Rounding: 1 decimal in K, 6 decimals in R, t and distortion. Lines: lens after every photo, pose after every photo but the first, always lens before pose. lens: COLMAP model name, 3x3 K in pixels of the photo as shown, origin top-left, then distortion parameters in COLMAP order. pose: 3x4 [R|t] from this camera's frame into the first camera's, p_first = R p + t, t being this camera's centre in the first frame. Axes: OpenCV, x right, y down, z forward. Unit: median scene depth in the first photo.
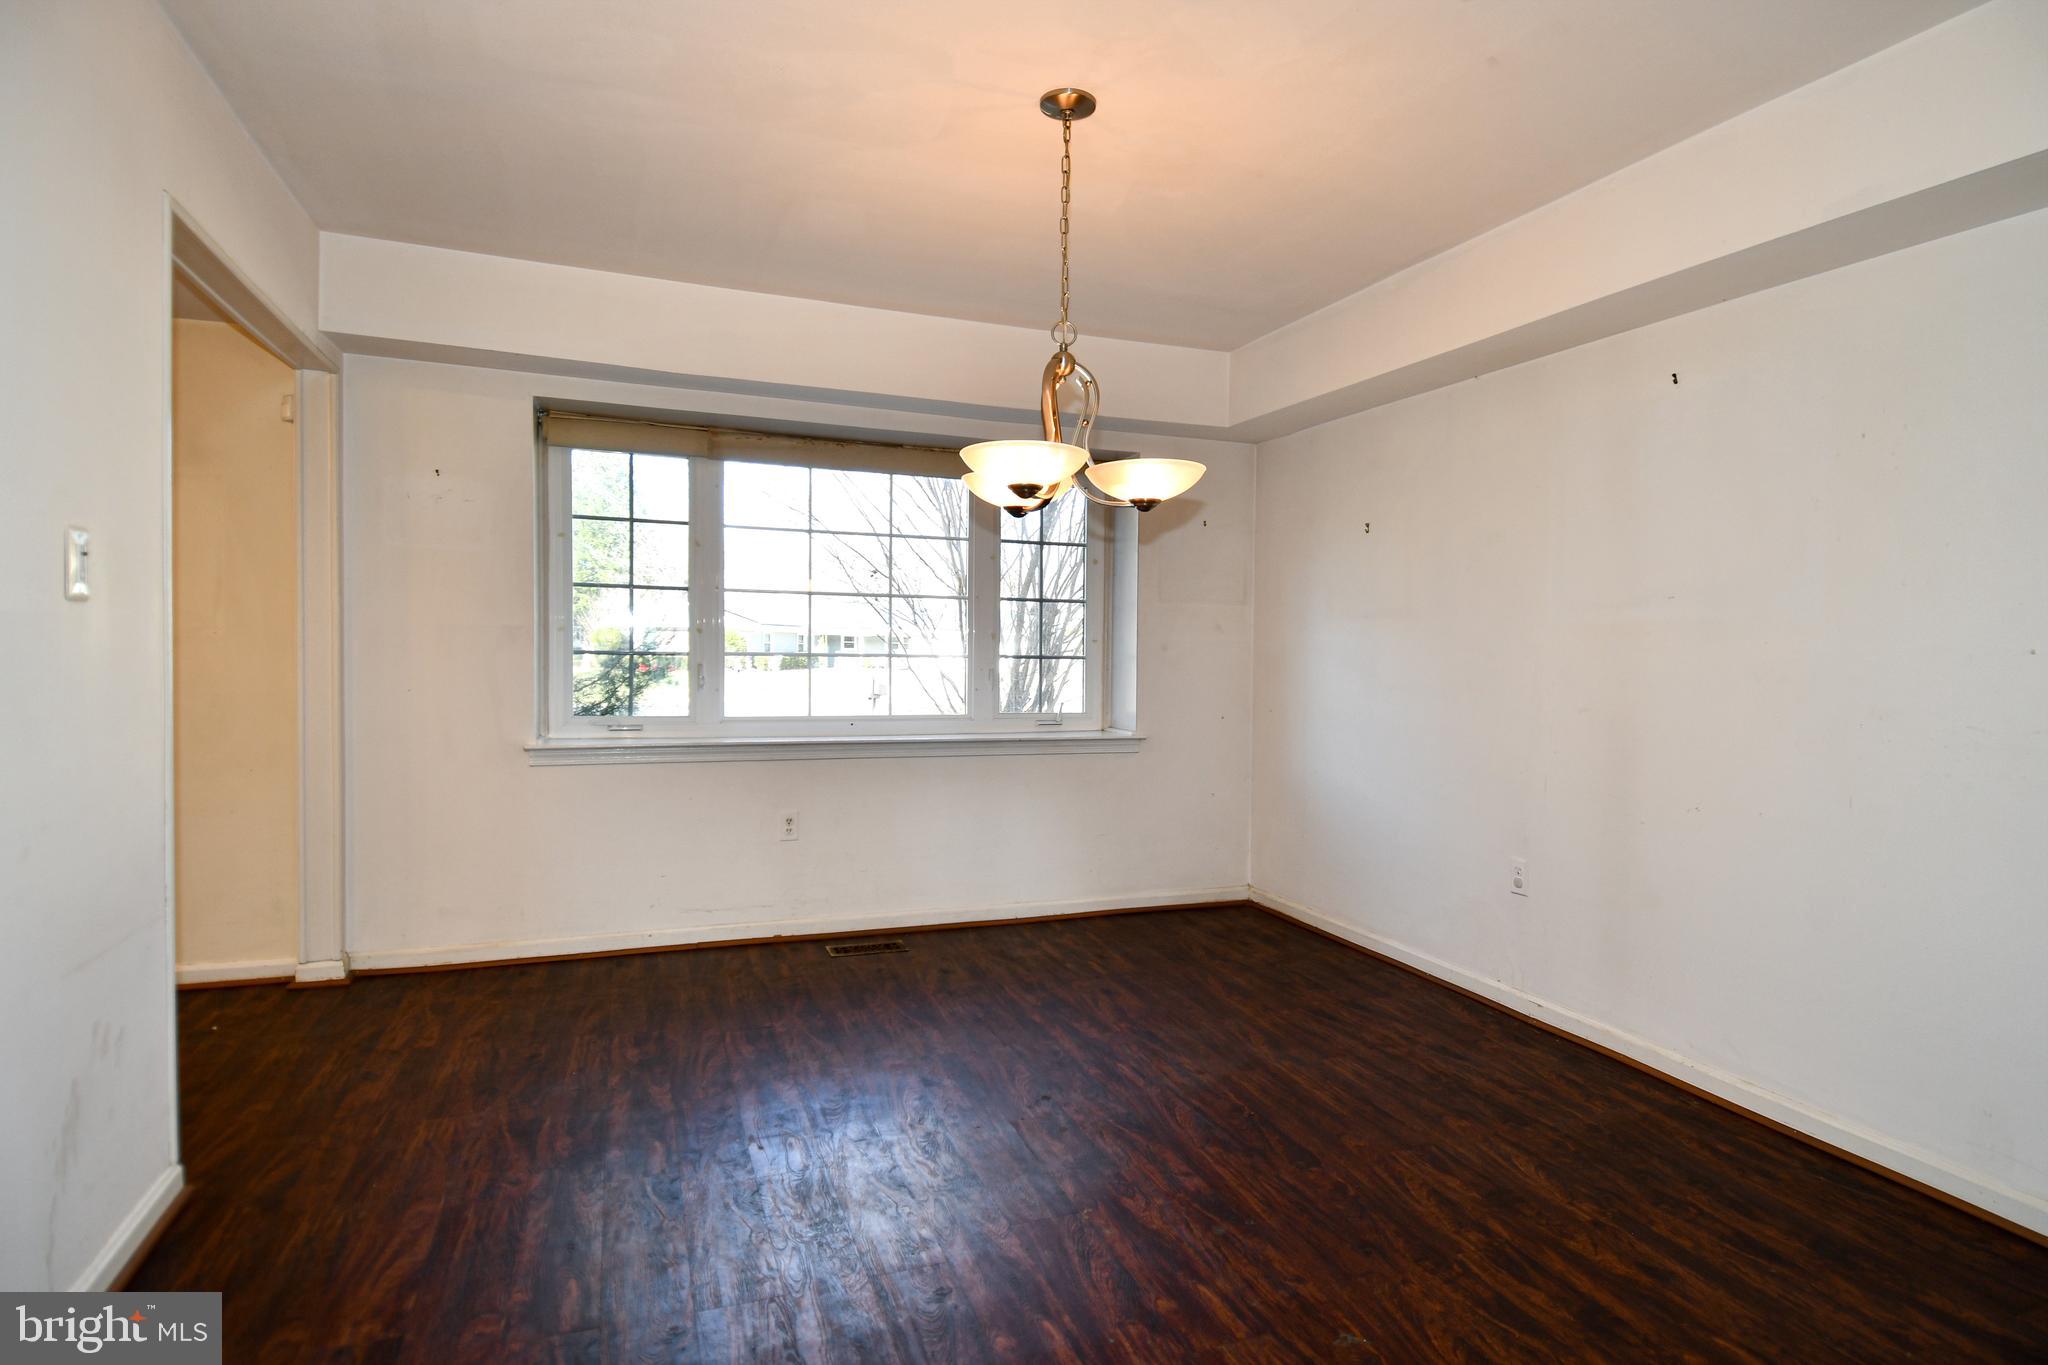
lens RADIAL K [[1206.2, 0, 1024.0], [0, 1206.2, 682.5], [0, 0, 1]] dist [0.042511, -0.073804]
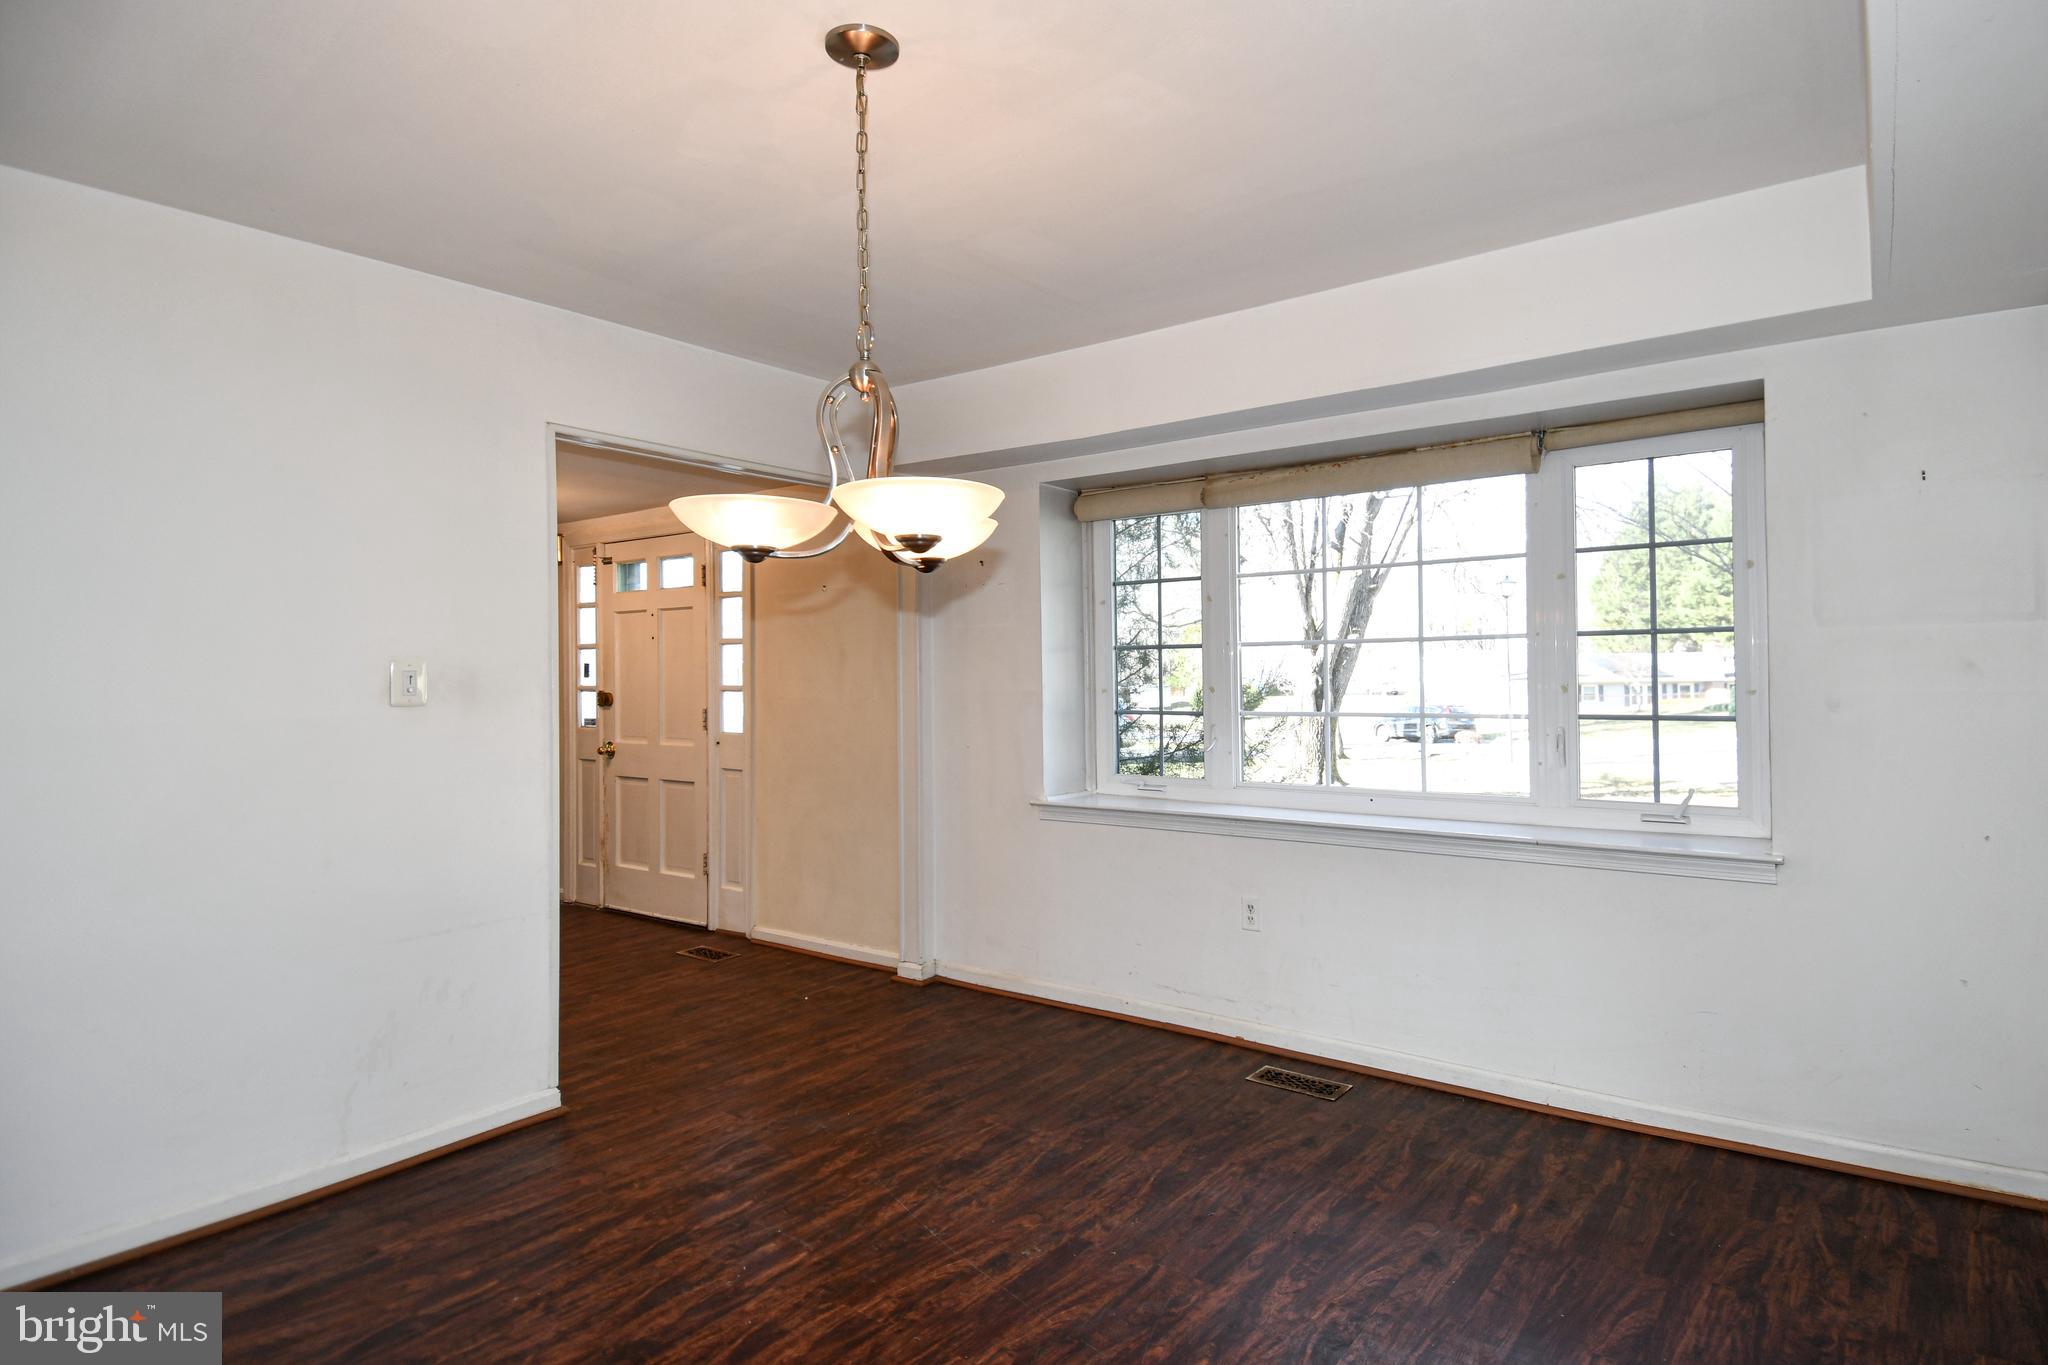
lens RADIAL K [[1098.3, 0, 974.3], [0, 1098.3, 675.1], [0, 0, 1]] dist [0.054686, -0.049299]
pose [[0.508069, -0.026446, -0.860910, 0.472126], [0.000414, 0.999536, -0.030460, -0.035270], [0.861316, 0.015120, 0.507844, 0.500200]]
